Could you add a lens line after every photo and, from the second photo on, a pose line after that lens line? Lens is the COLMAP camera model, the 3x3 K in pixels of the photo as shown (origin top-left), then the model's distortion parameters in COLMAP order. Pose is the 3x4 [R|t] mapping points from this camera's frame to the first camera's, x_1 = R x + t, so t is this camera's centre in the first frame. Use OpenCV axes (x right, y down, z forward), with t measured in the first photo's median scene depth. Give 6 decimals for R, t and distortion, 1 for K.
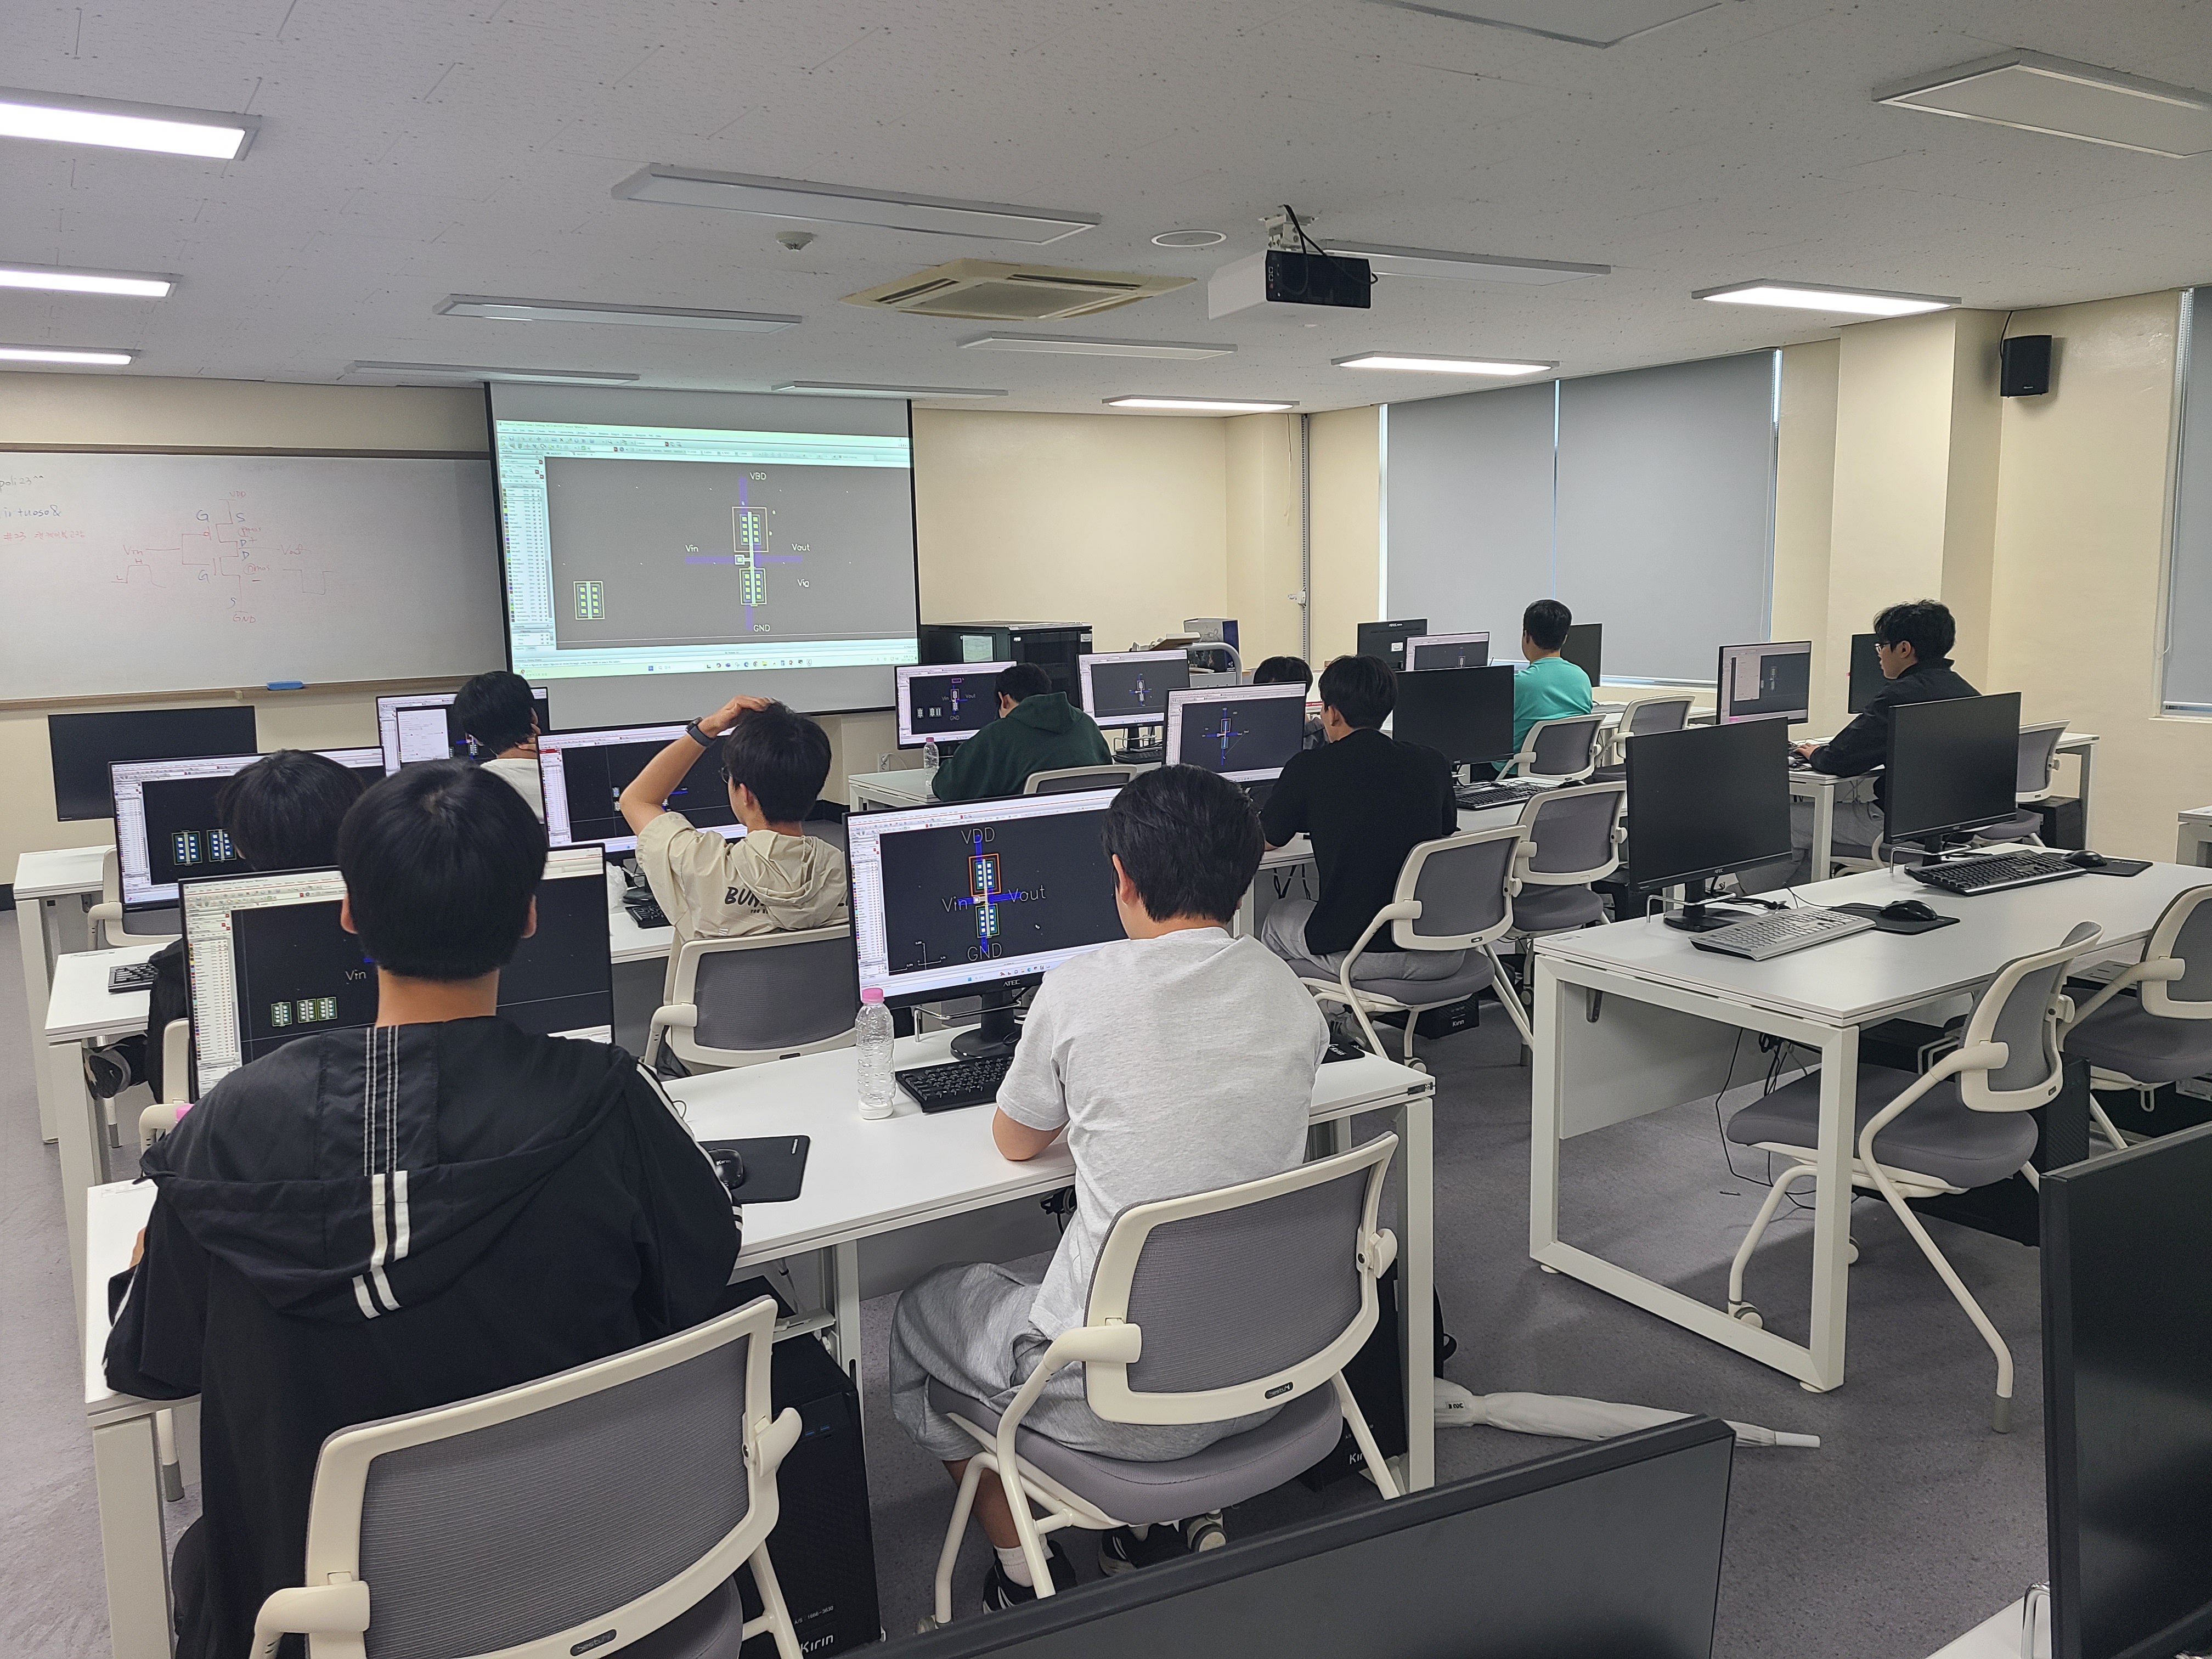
lens RADIAL K [[1669.1, 0, 1092.2], [0, 1669.1, 784.3], [0, 0, 1]] dist [0.052795, -0.031147]
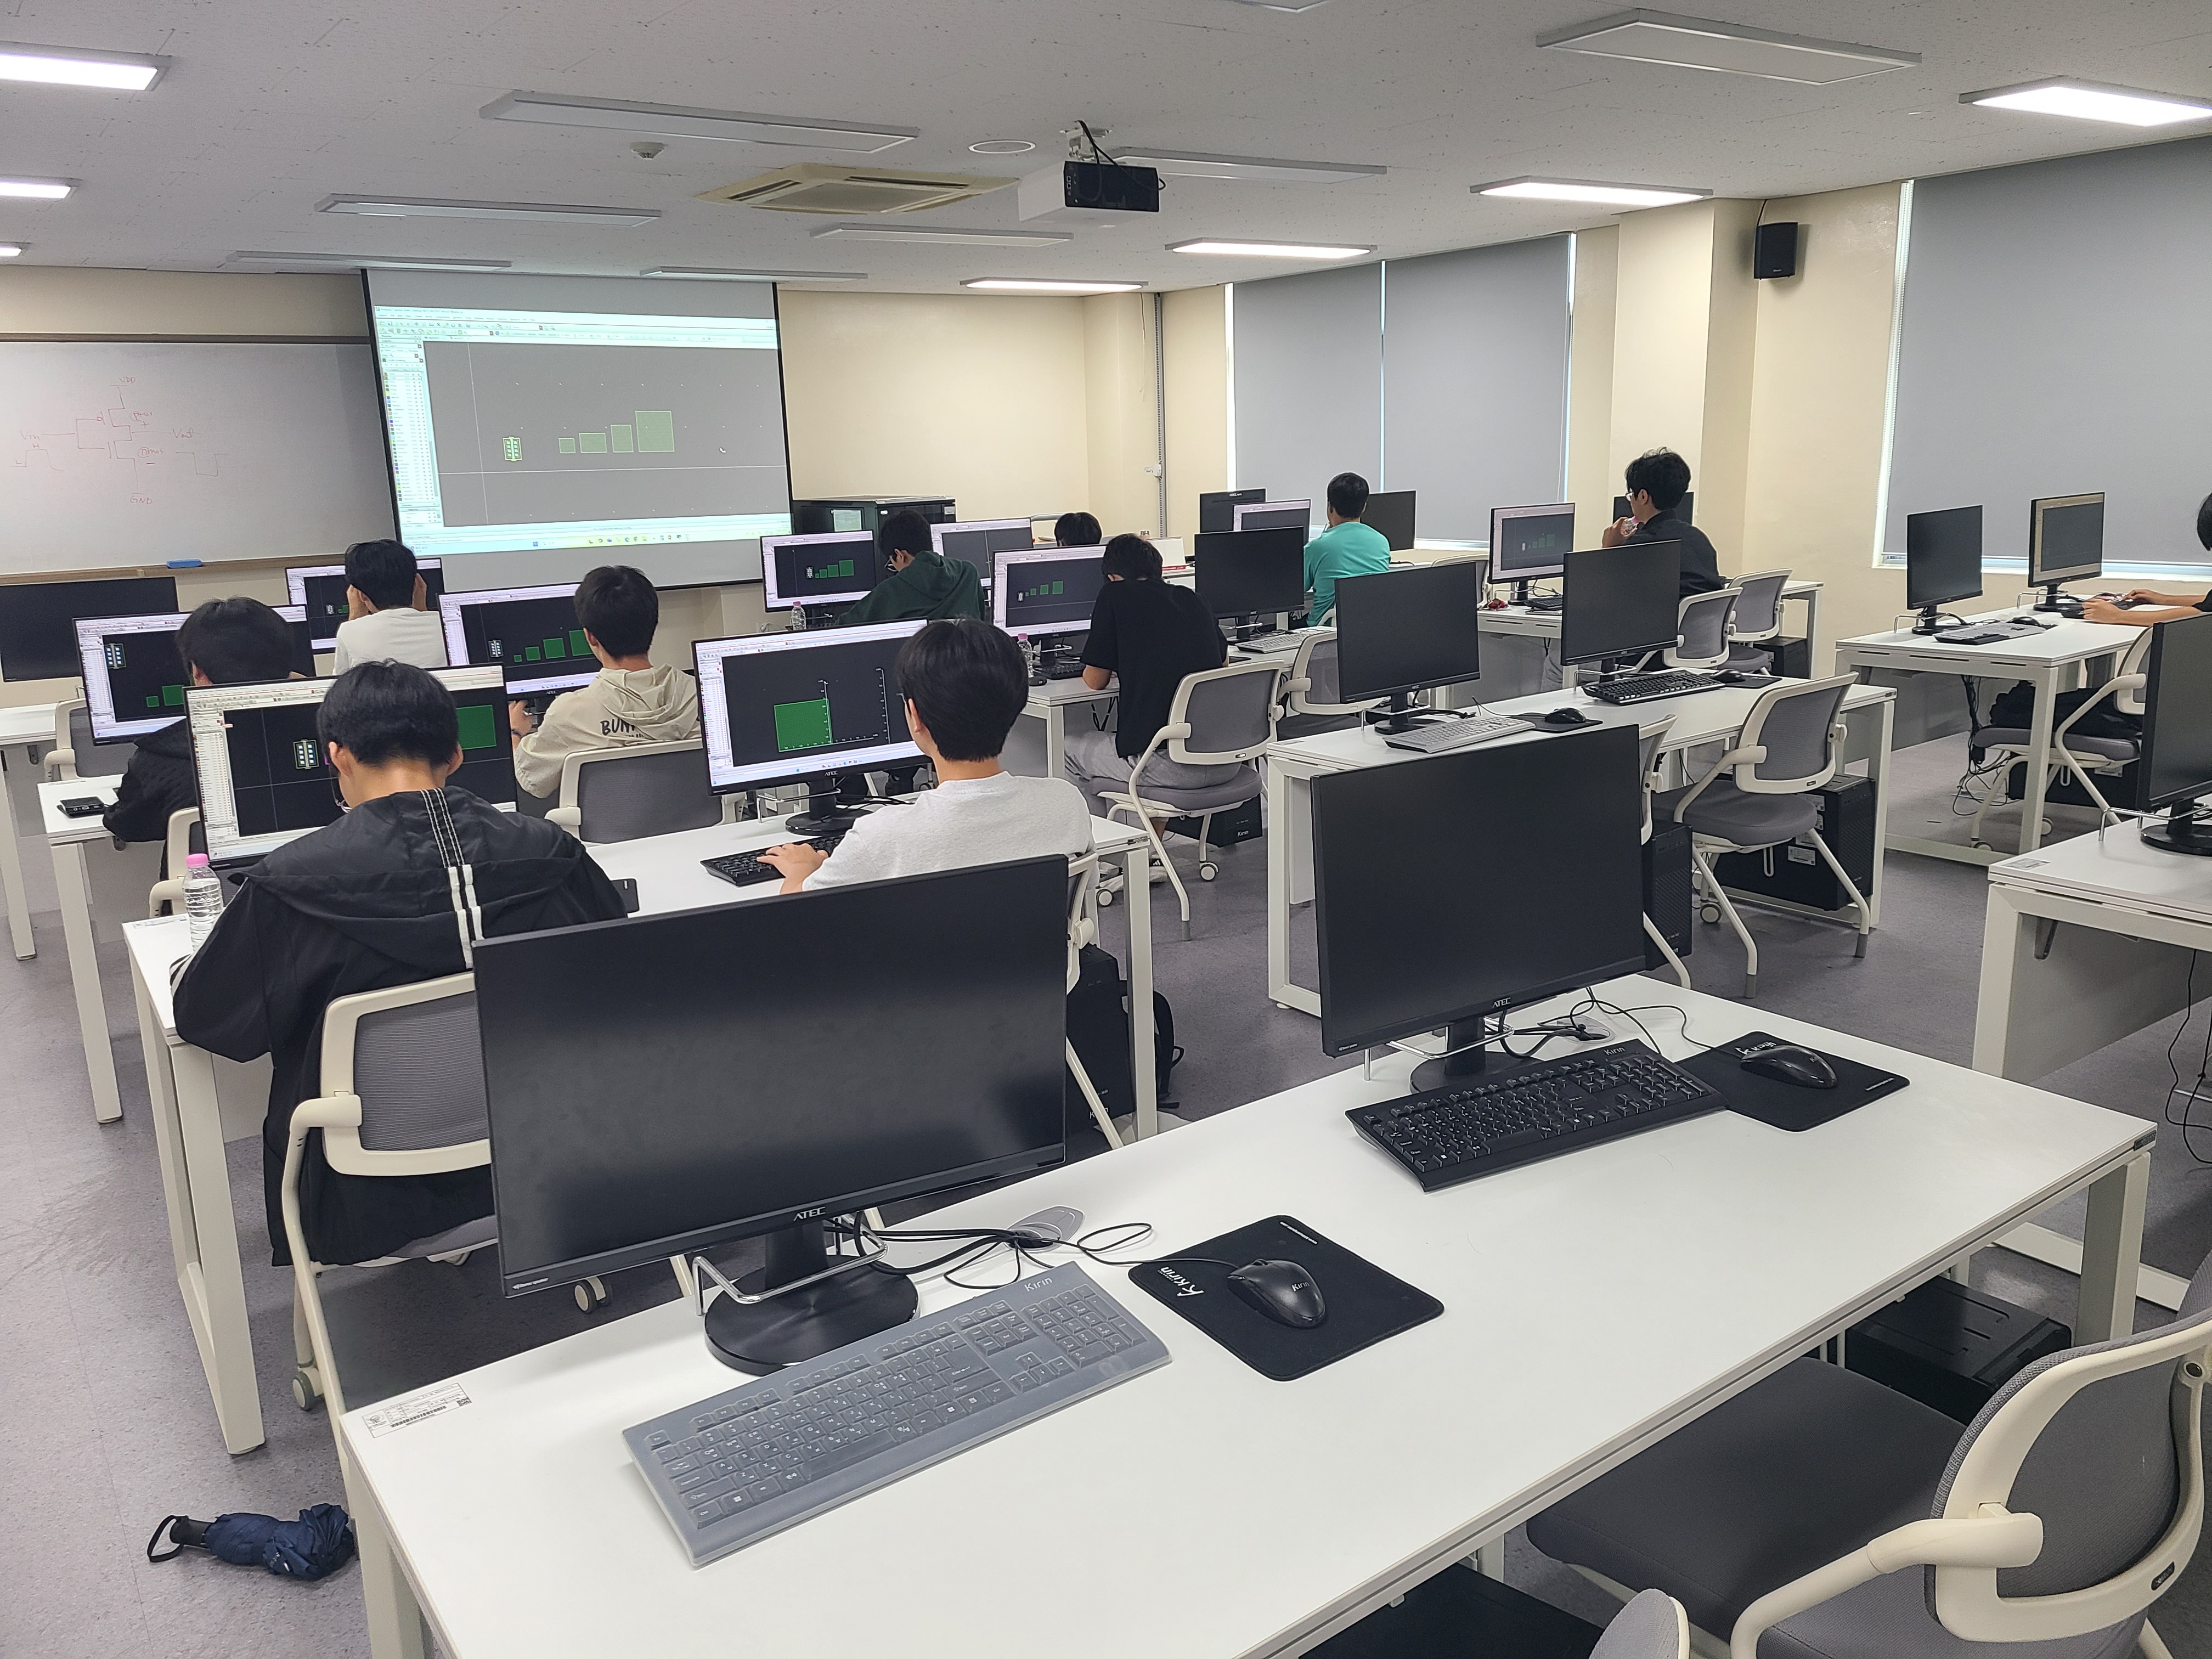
lens RADIAL K [[1674.3, 0, 1087.1], [0, 1674.3, 798.8], [0, 0, 1]] dist [0.055956, -0.039790]
pose [[0.998343, -0.022497, 0.052966, 0.030598], [0.018181, 0.996581, 0.080597, 0.014525], [-0.054598, -0.079501, 0.995338, -0.114349]]
